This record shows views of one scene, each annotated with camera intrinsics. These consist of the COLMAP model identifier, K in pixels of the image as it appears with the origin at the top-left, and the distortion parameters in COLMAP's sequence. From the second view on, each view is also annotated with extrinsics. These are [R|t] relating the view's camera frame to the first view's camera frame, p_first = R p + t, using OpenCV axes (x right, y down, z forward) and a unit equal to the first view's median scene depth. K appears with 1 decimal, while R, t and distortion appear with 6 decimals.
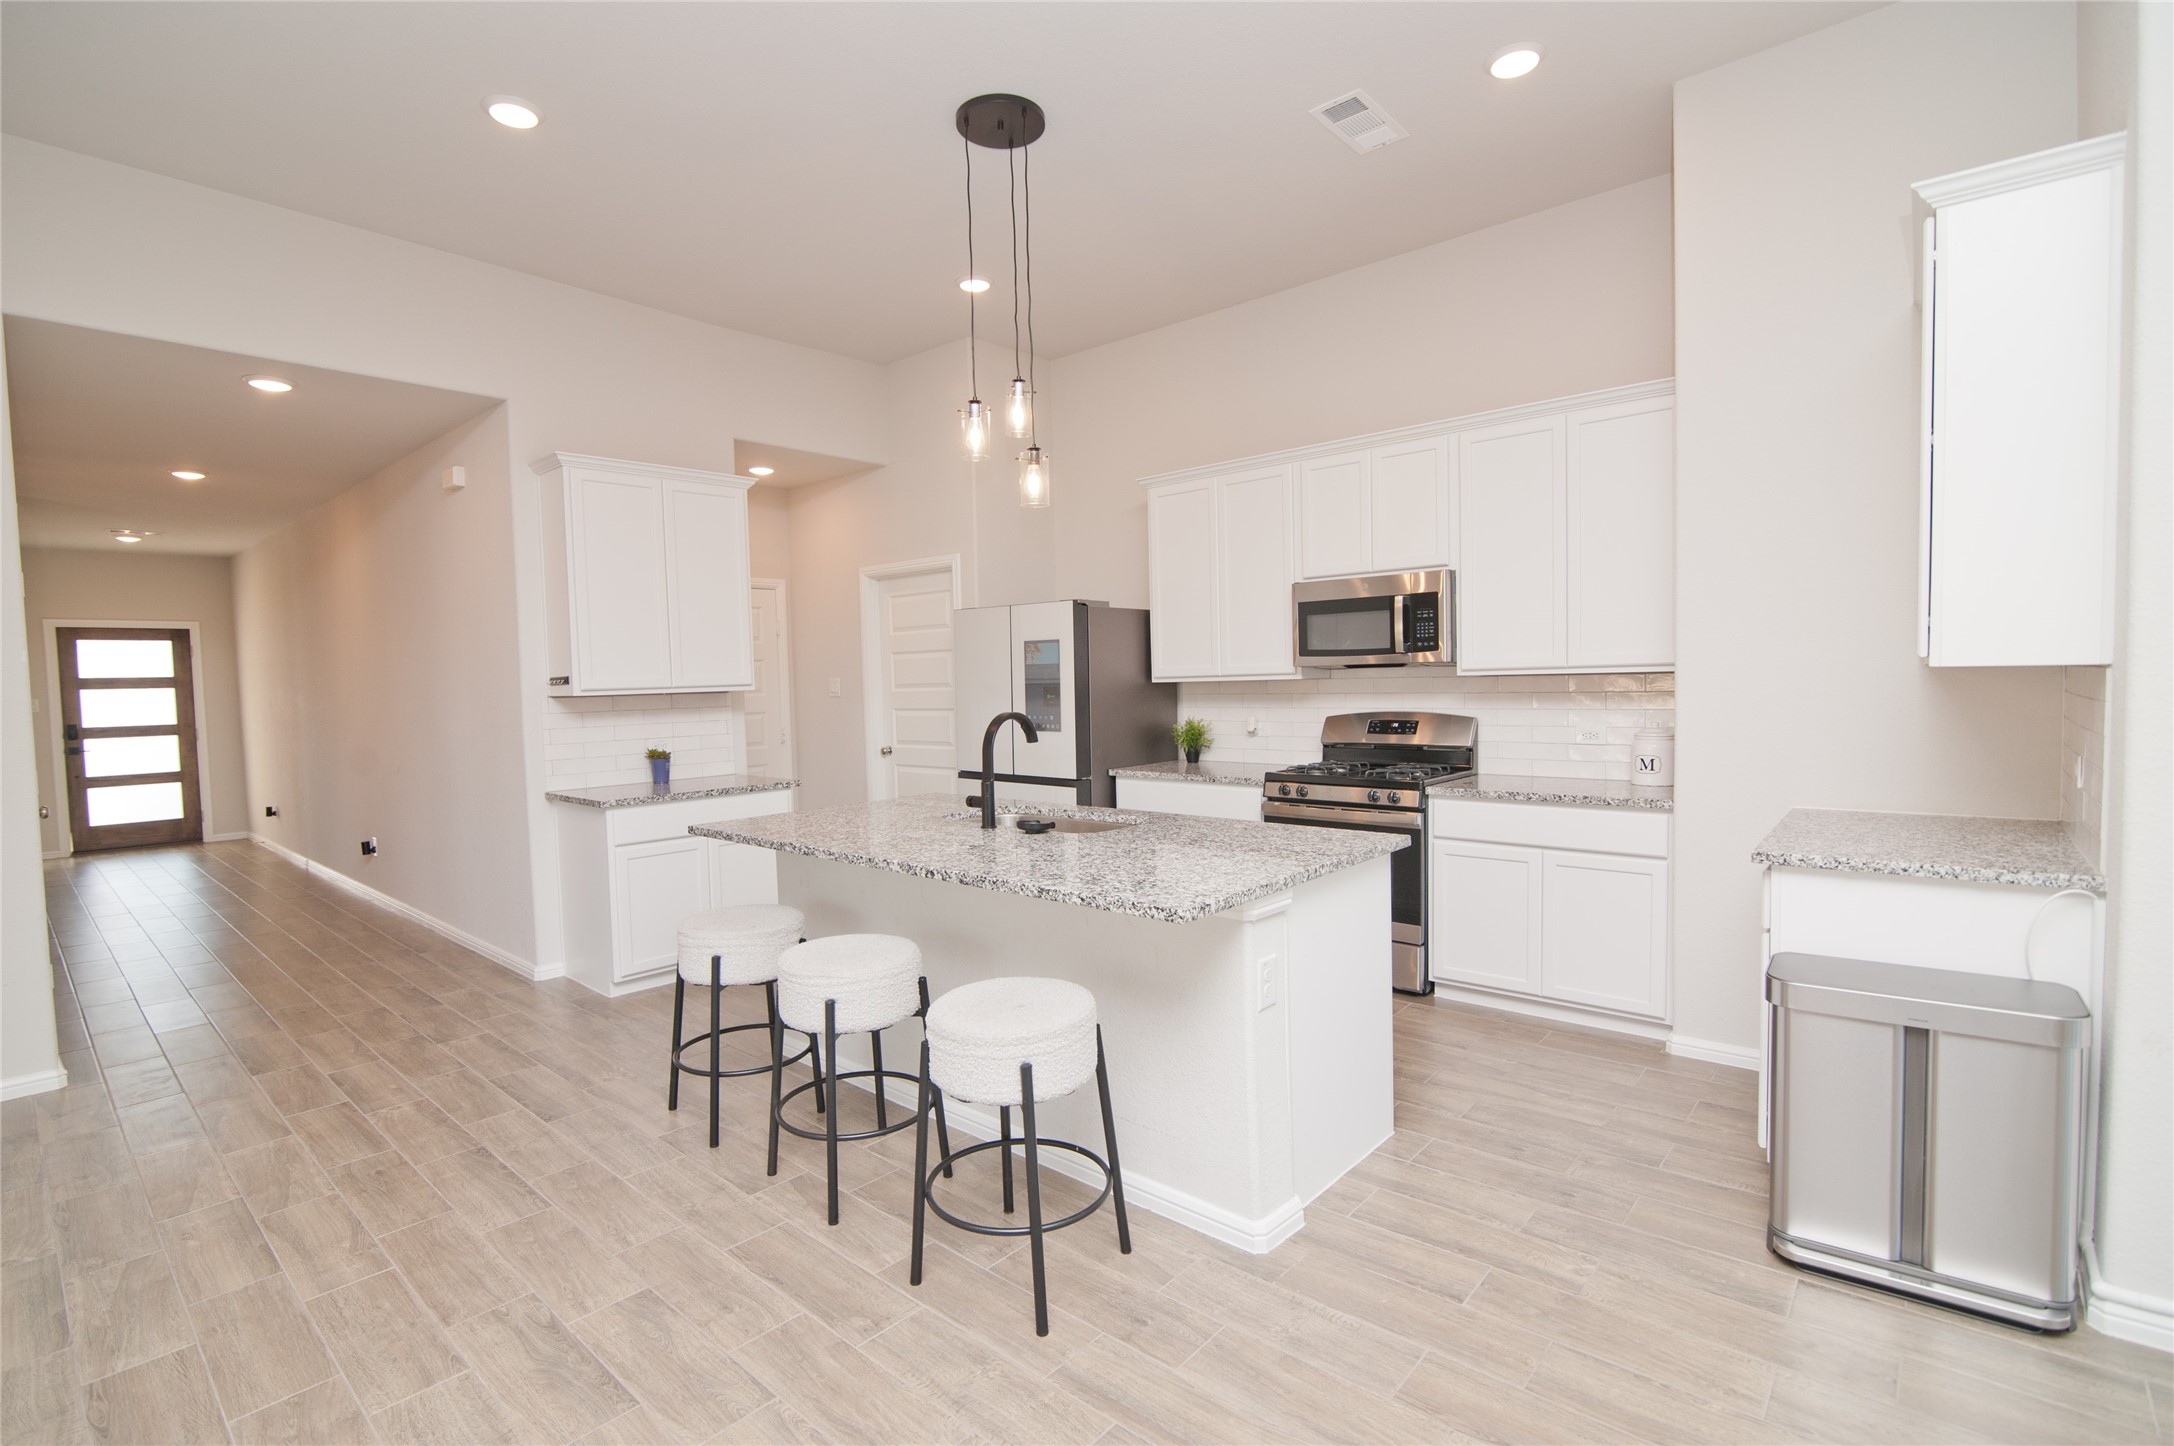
lens RADIAL K [[995.5, 0, 1092.0], [0, 995.5, 727.9], [0, 0, 1]] dist [-0.018036, 0.000569]
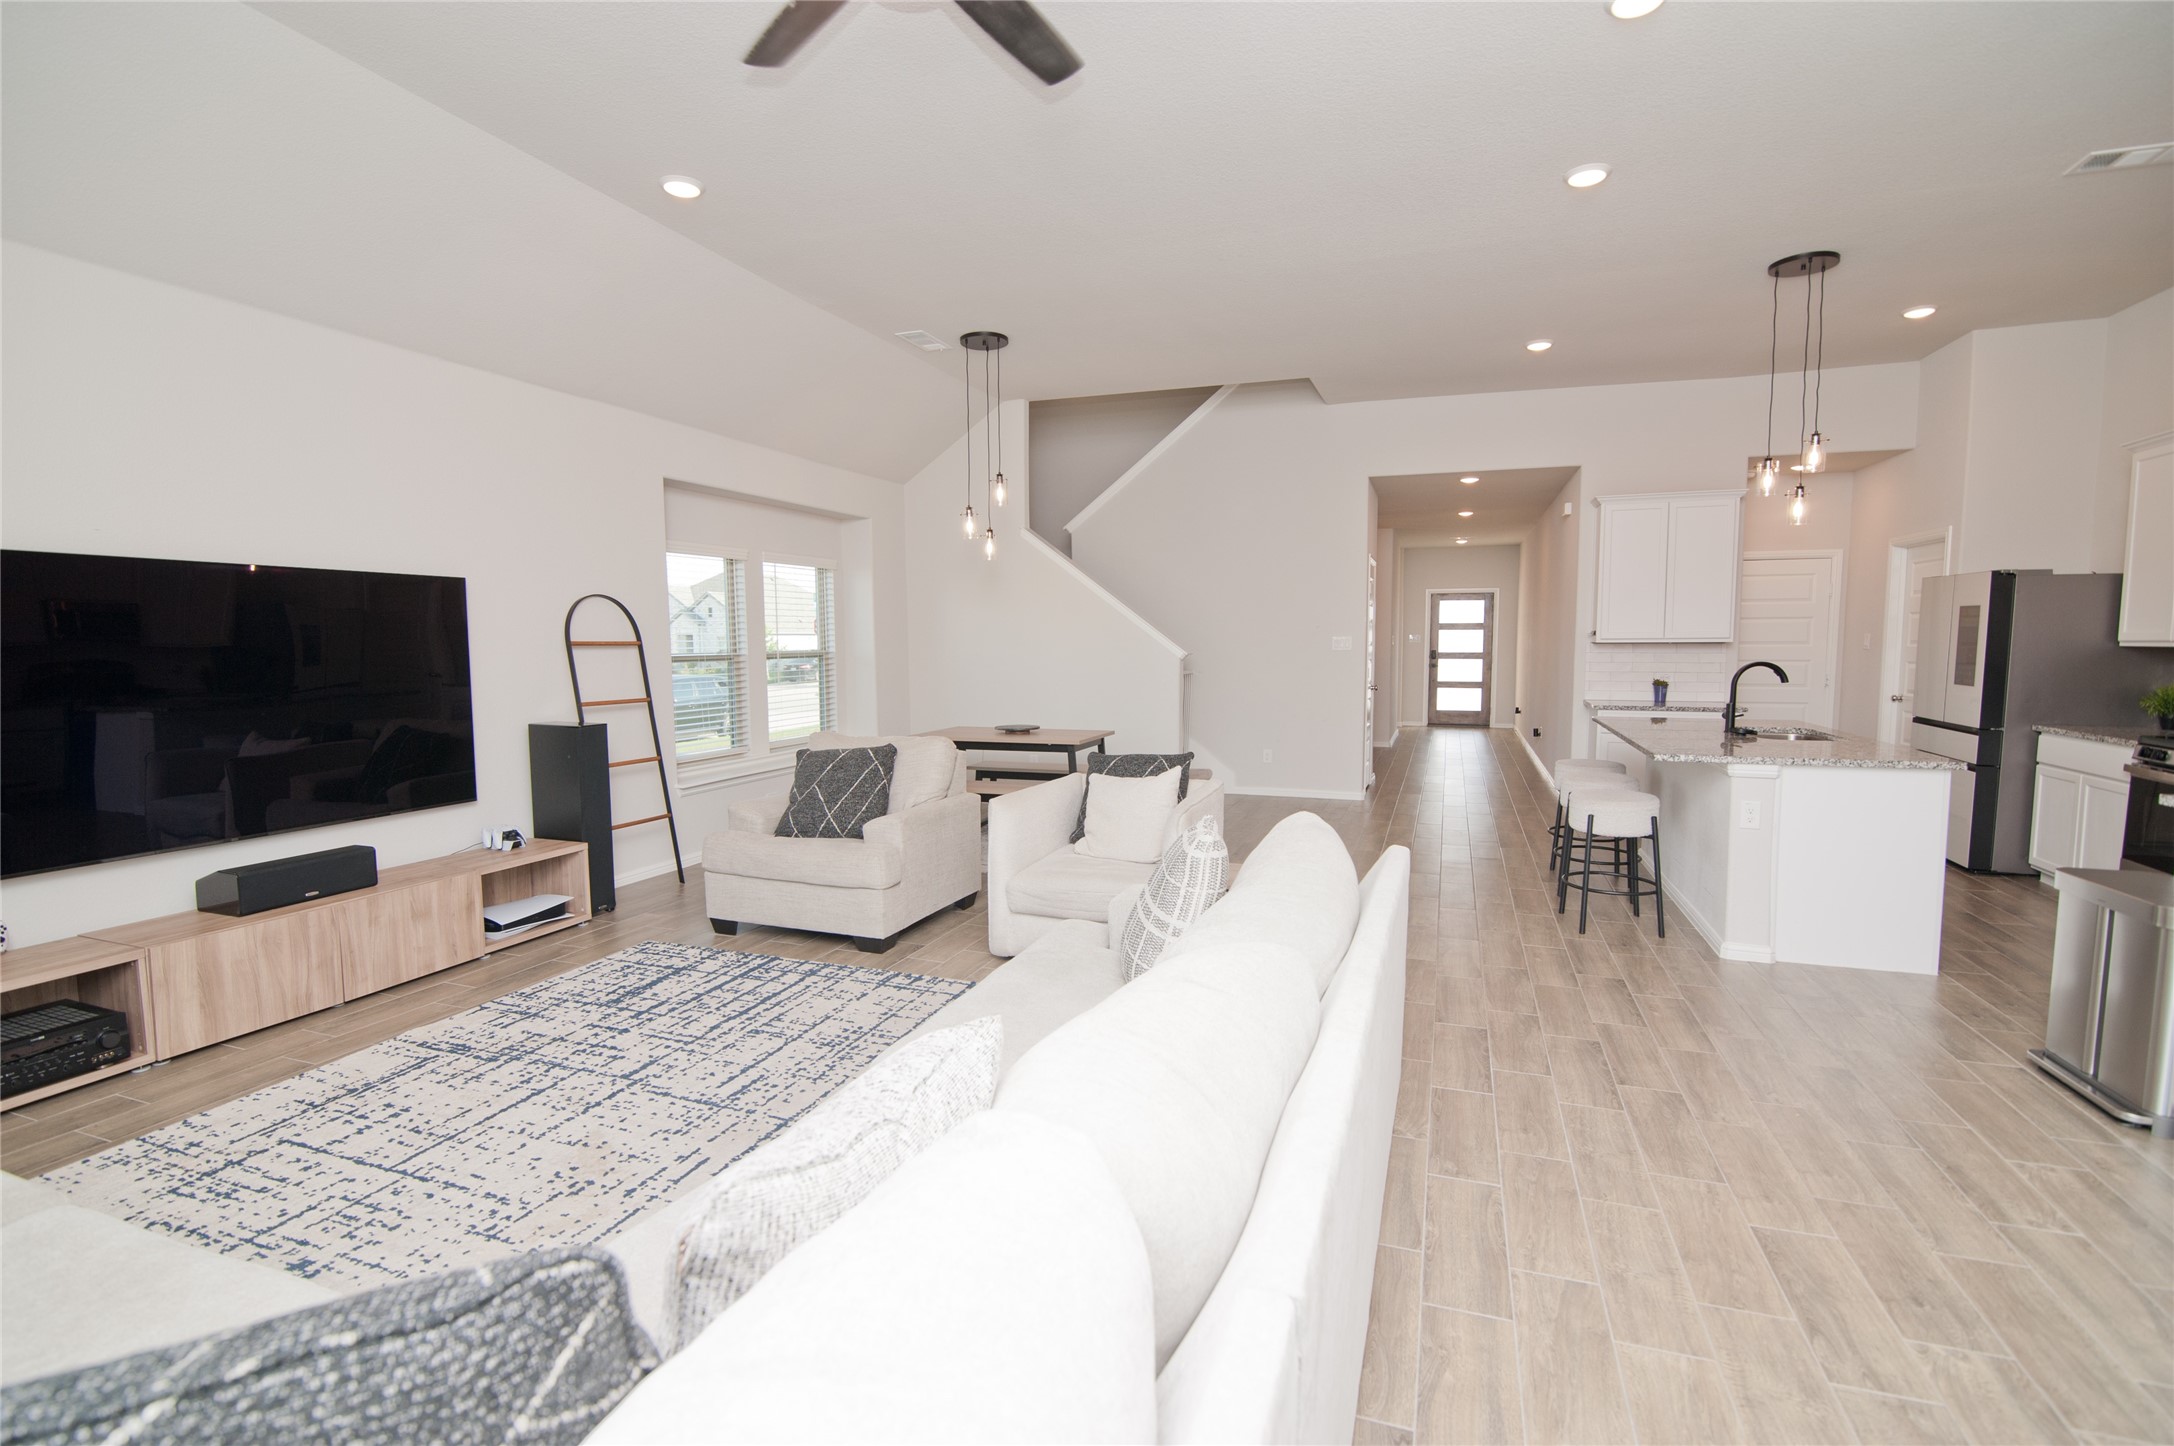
lens RADIAL K [[995.5, 0, 1089.0], [0, 995.5, 728.5], [0, 0, 1]] dist [-0.018036, 0.000569]
pose [[0.362075, 0.107618, -0.925916, 0.687207], [-0.050948, 0.994113, 0.095621, -0.004228], [0.930756, 0.012552, 0.365426, -0.380618]]
